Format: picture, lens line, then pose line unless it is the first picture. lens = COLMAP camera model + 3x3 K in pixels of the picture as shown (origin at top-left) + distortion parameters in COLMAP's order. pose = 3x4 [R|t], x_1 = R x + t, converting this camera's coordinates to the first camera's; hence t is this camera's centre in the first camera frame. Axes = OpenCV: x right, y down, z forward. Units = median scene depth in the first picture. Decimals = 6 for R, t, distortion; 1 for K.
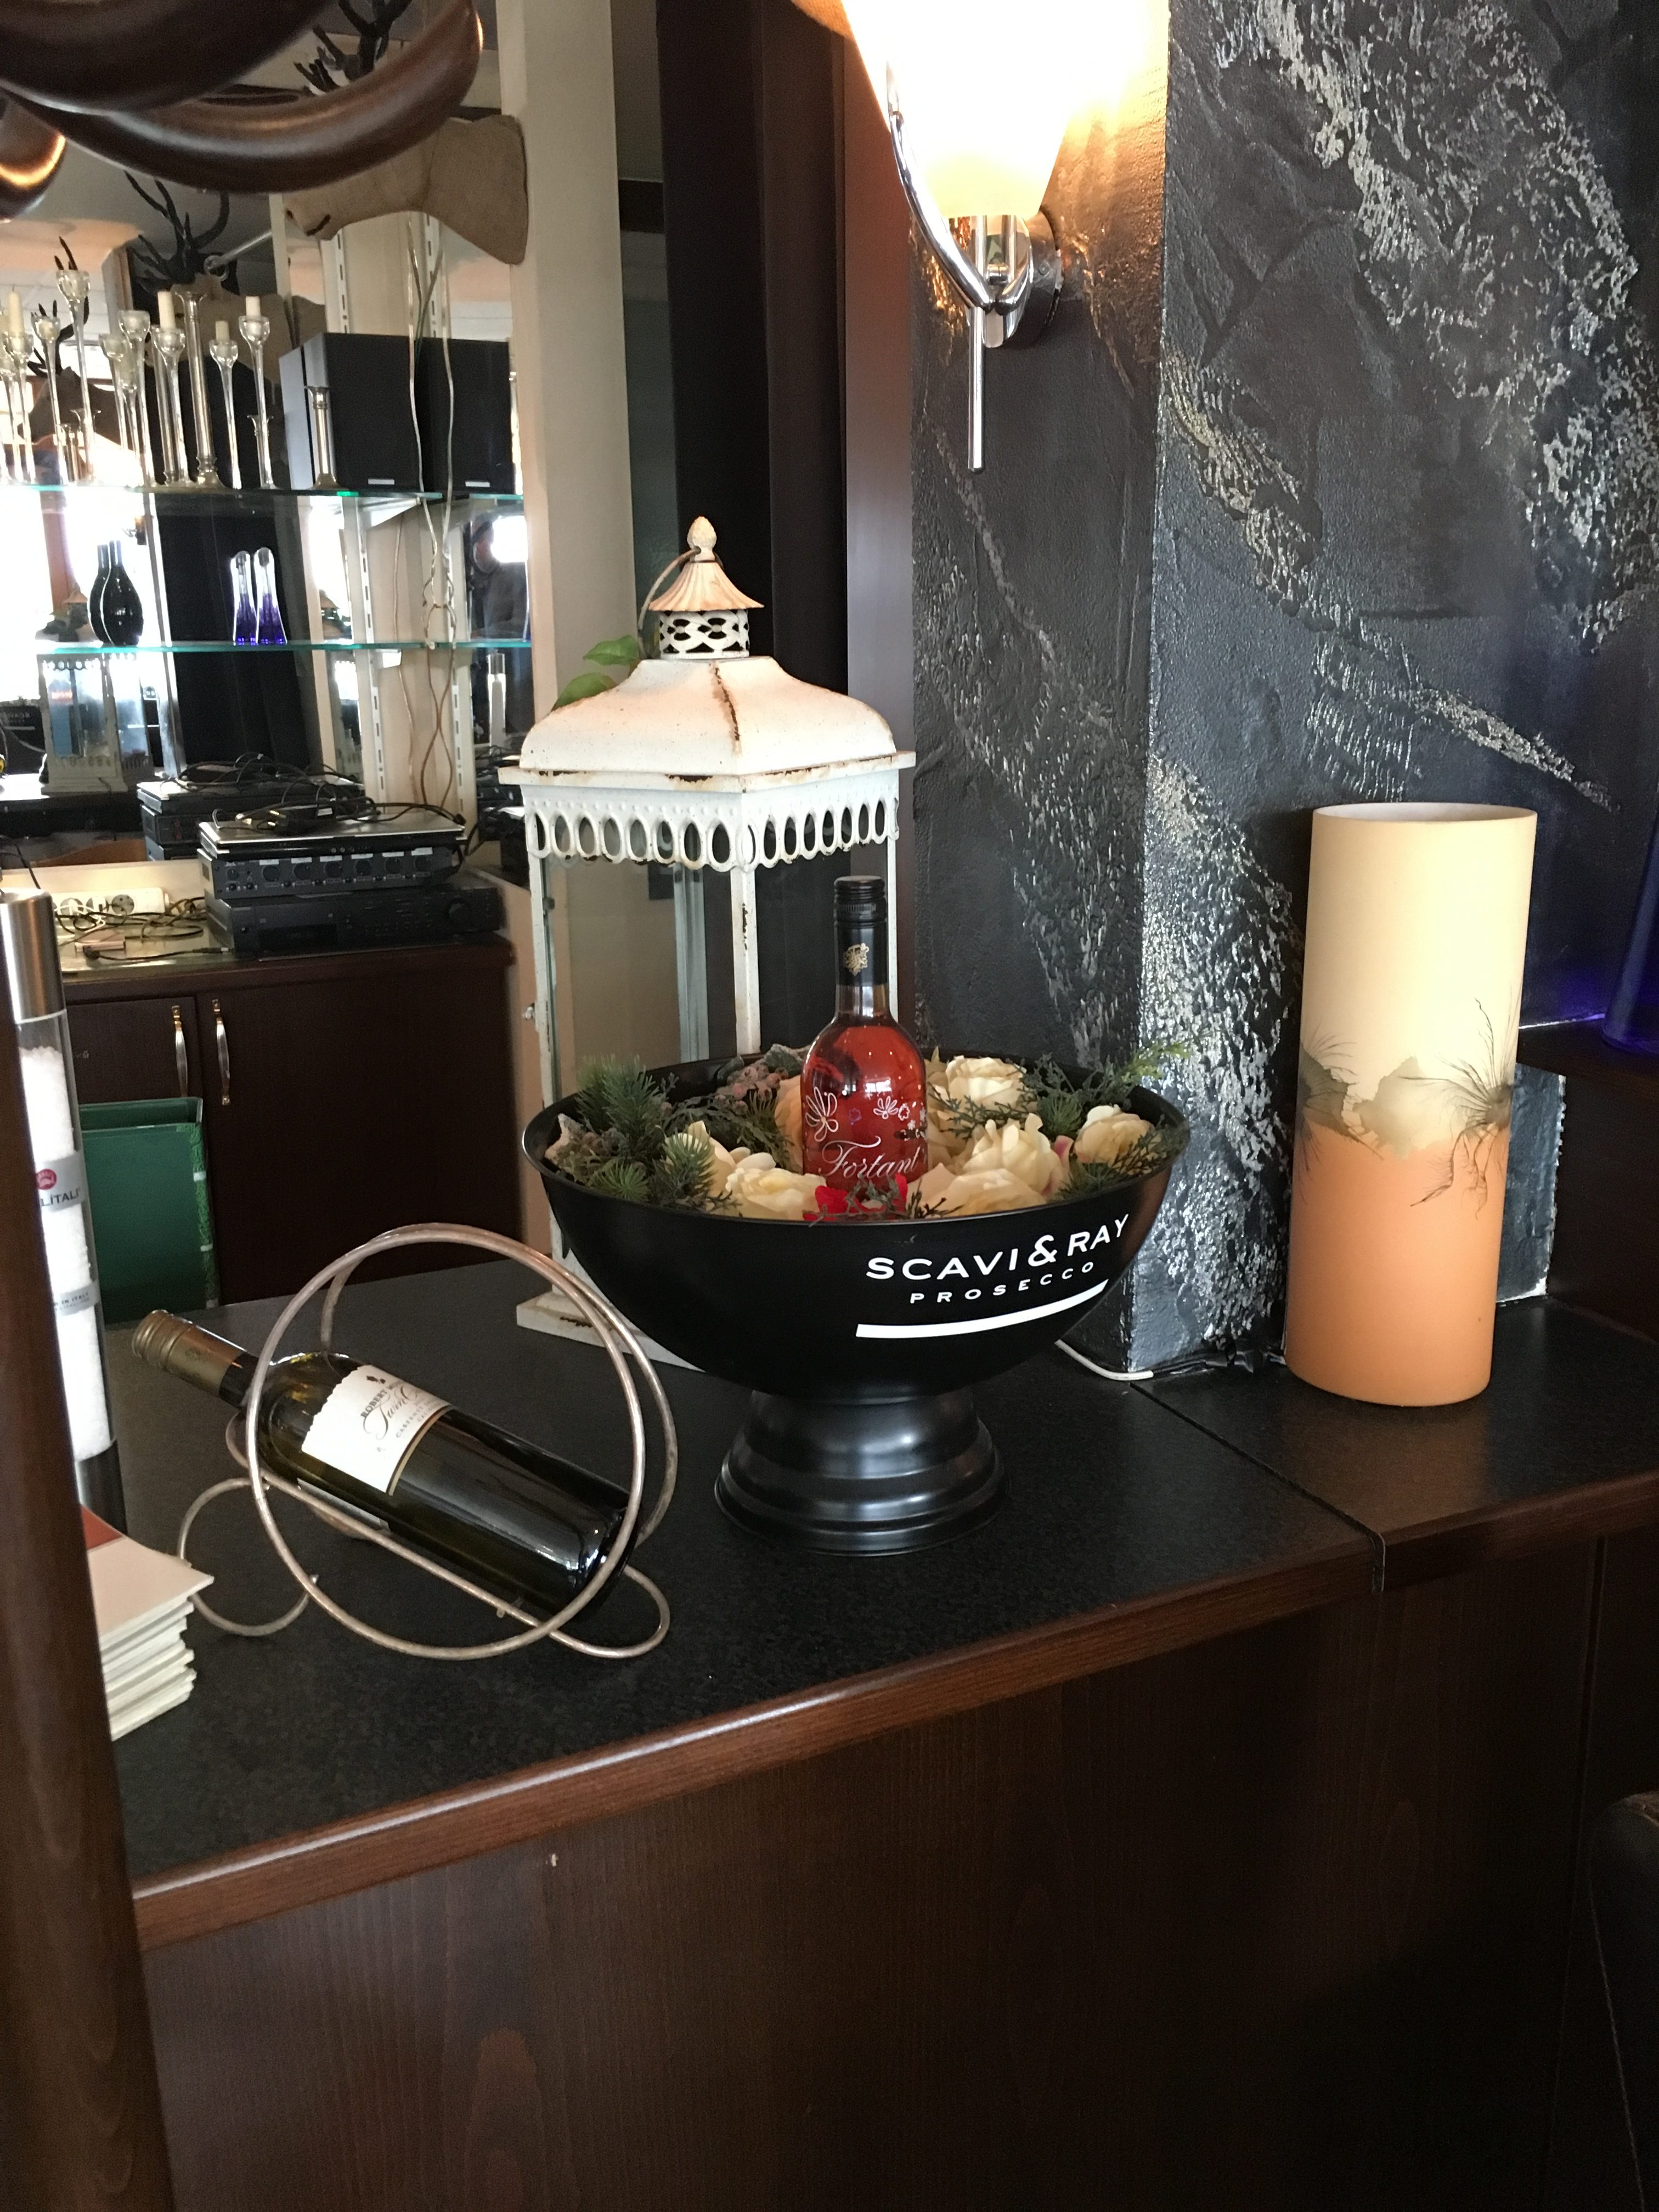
lens RADIAL K [[1869.2, 0, 850.0], [0, 1869.2, 1101.1], [0, 0, 1]] dist [0.080303, -0.107009]
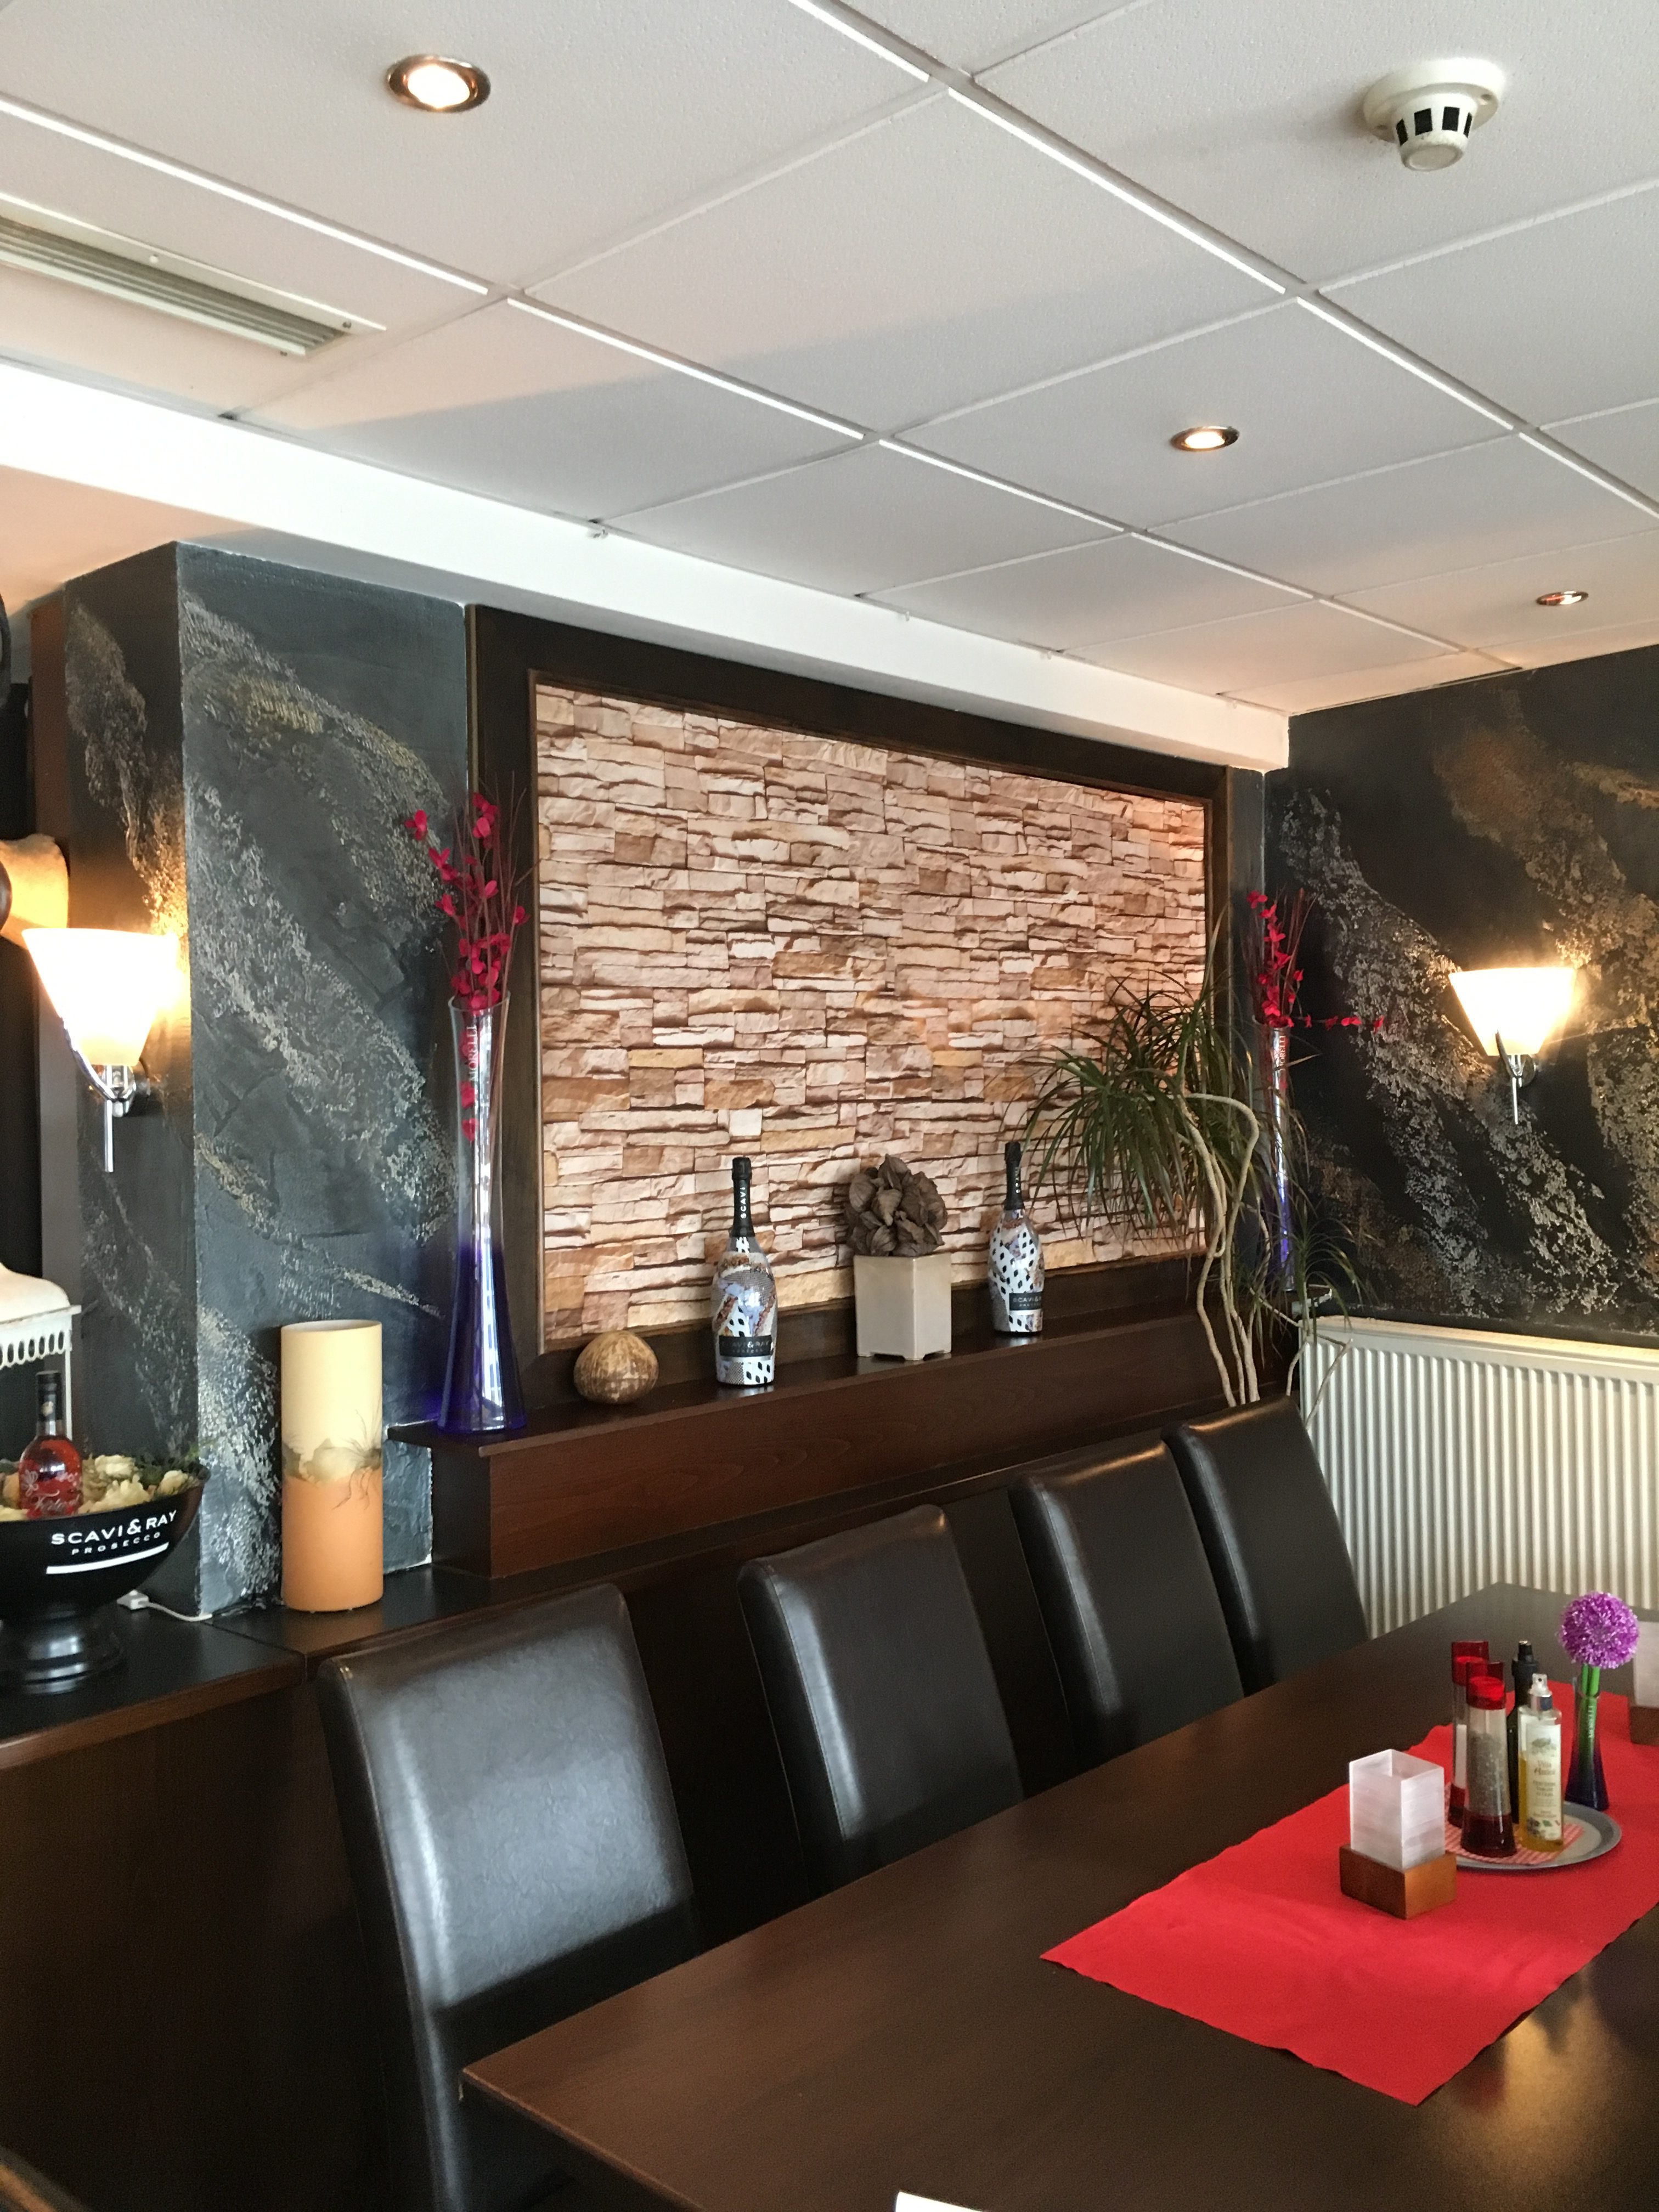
lens RADIAL K [[1869.2, 0, 833.5], [0, 1869.2, 1105.4], [0, 0, 1]] dist [0.080303, -0.107009]
pose [[0.922726, -0.006079, 0.385409, 0.001582], [0.100168, 0.969306, -0.224528, 0.142453], [-0.372215, 0.245783, 0.895012, -1.194151]]
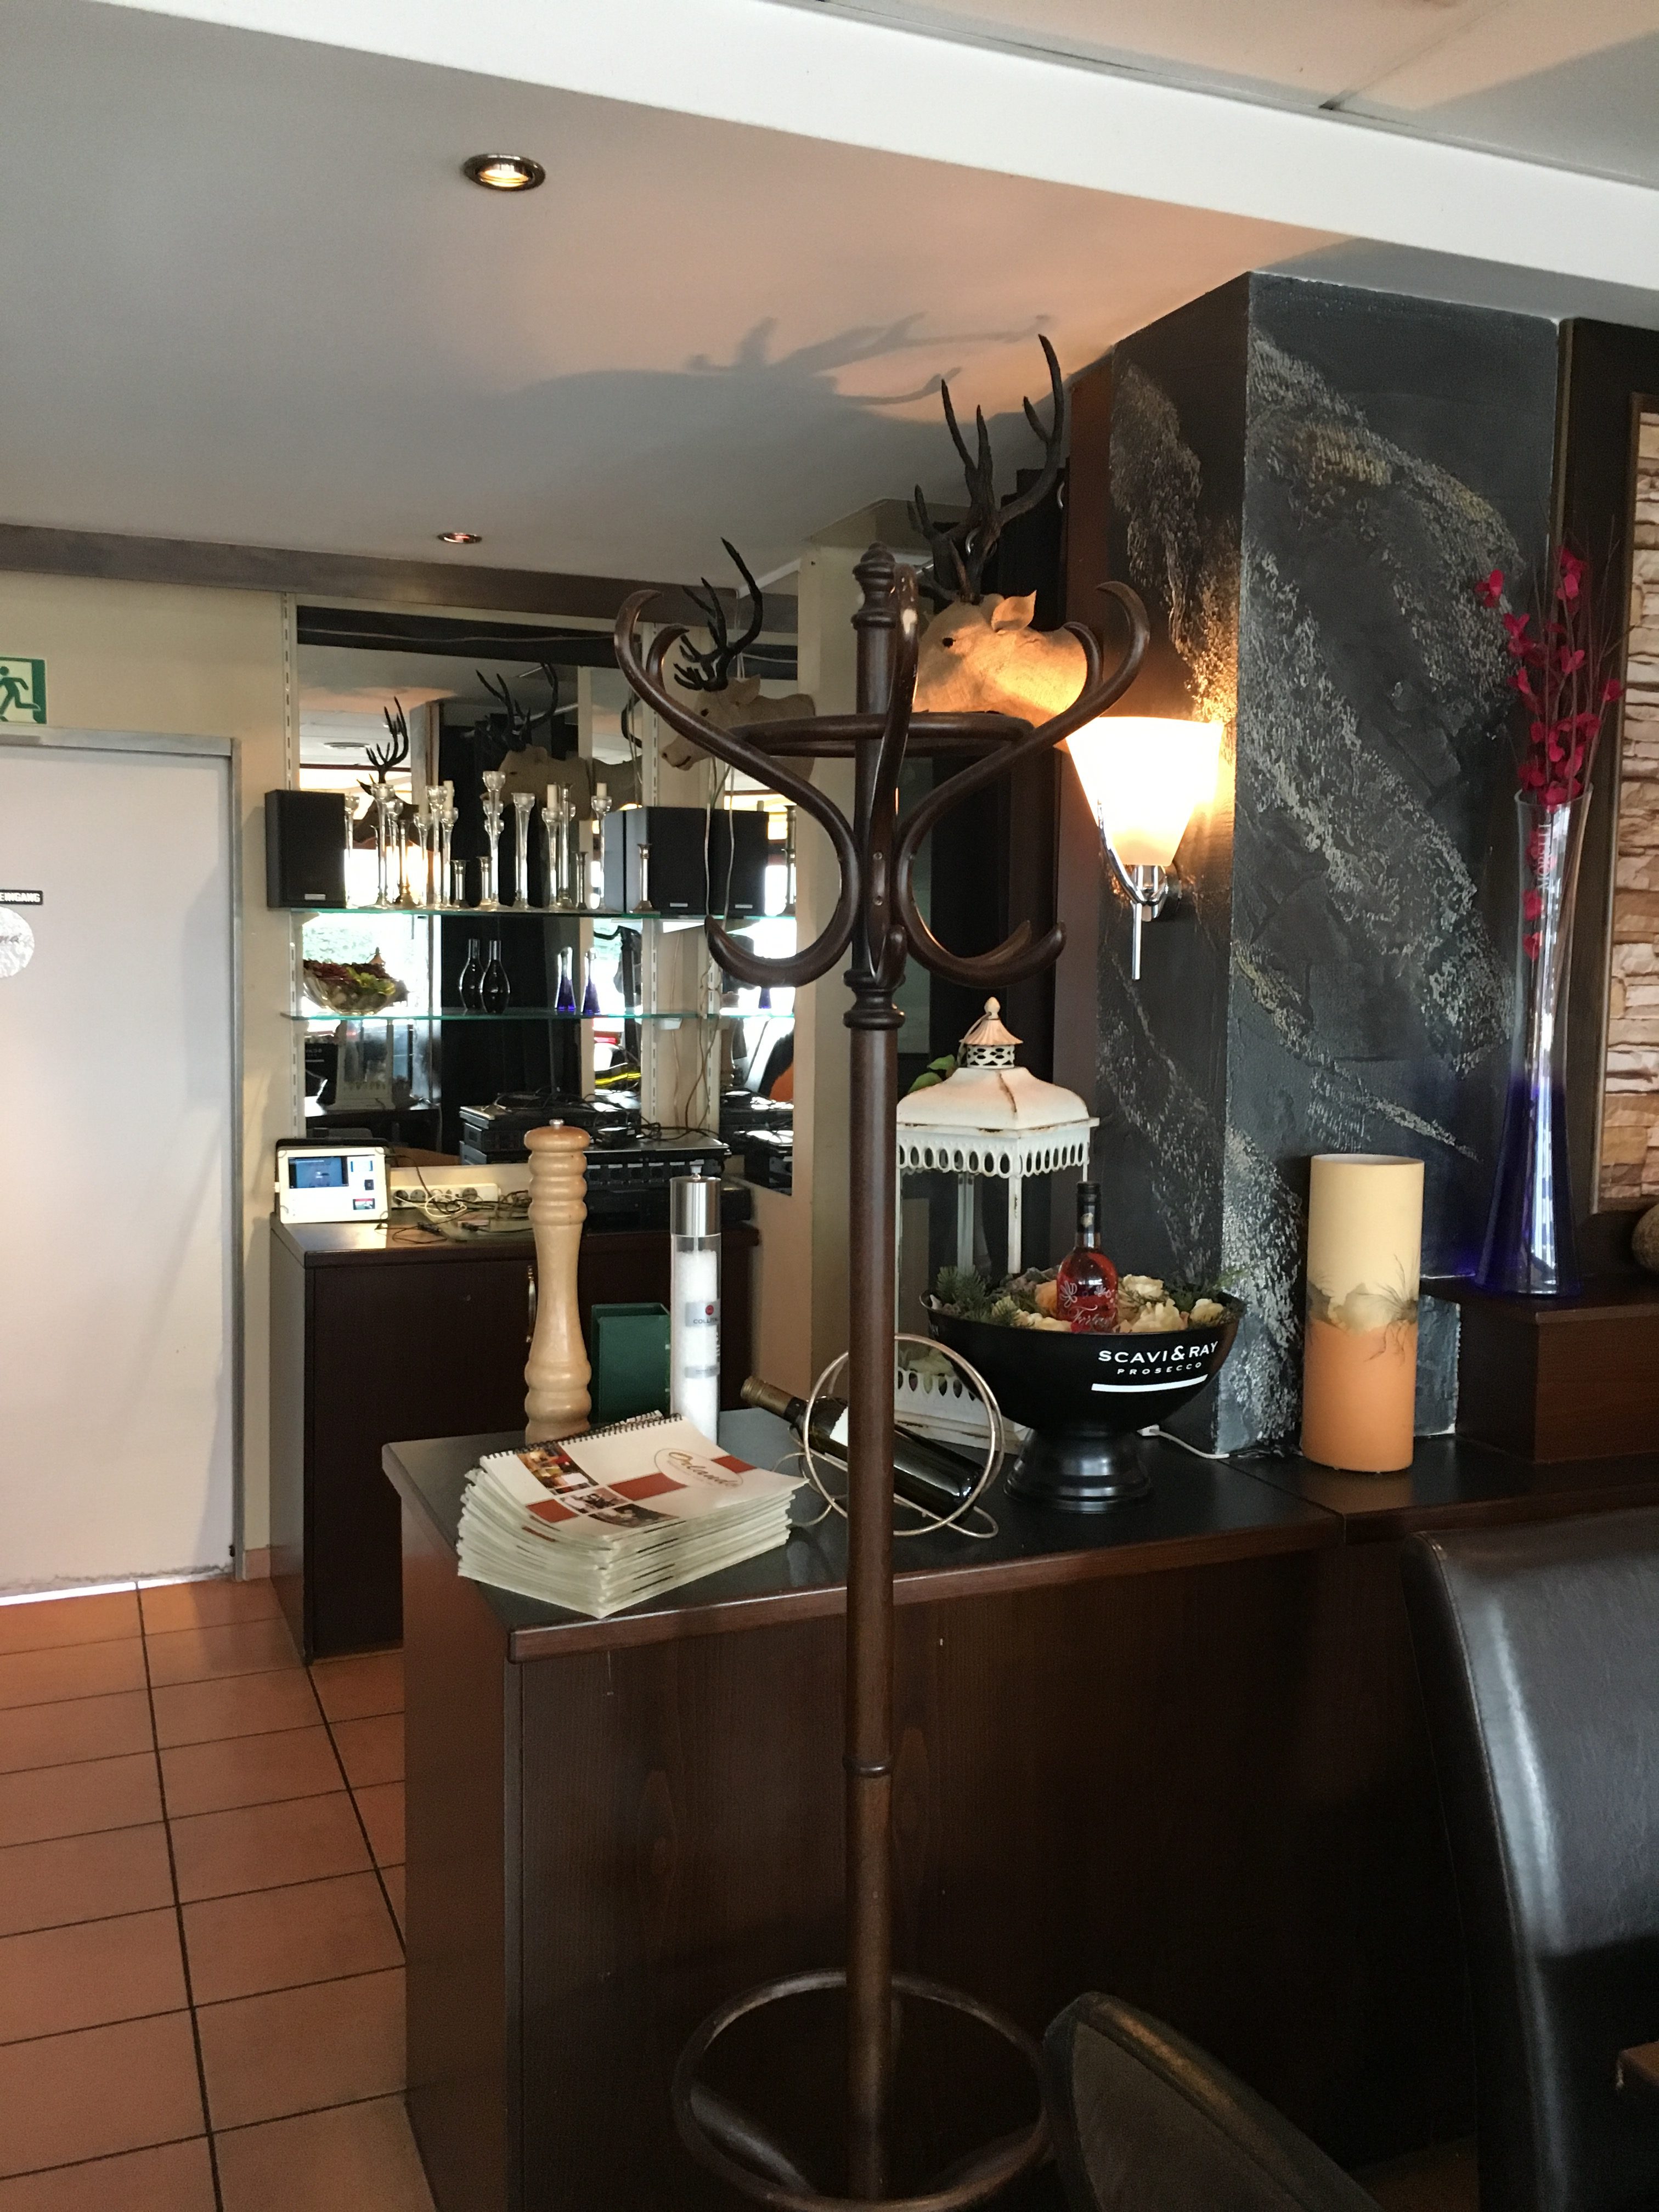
lens RADIAL K [[1869.2, 0, 841.7], [0, 1869.2, 1101.8], [0, 0, 1]] dist [0.080303, -0.107009]
pose [[0.998589, 0.027671, -0.045330, -0.150213], [-0.034914, 0.985216, -0.167724, 0.130551], [0.040019, 0.169070, 0.984791, -0.929105]]
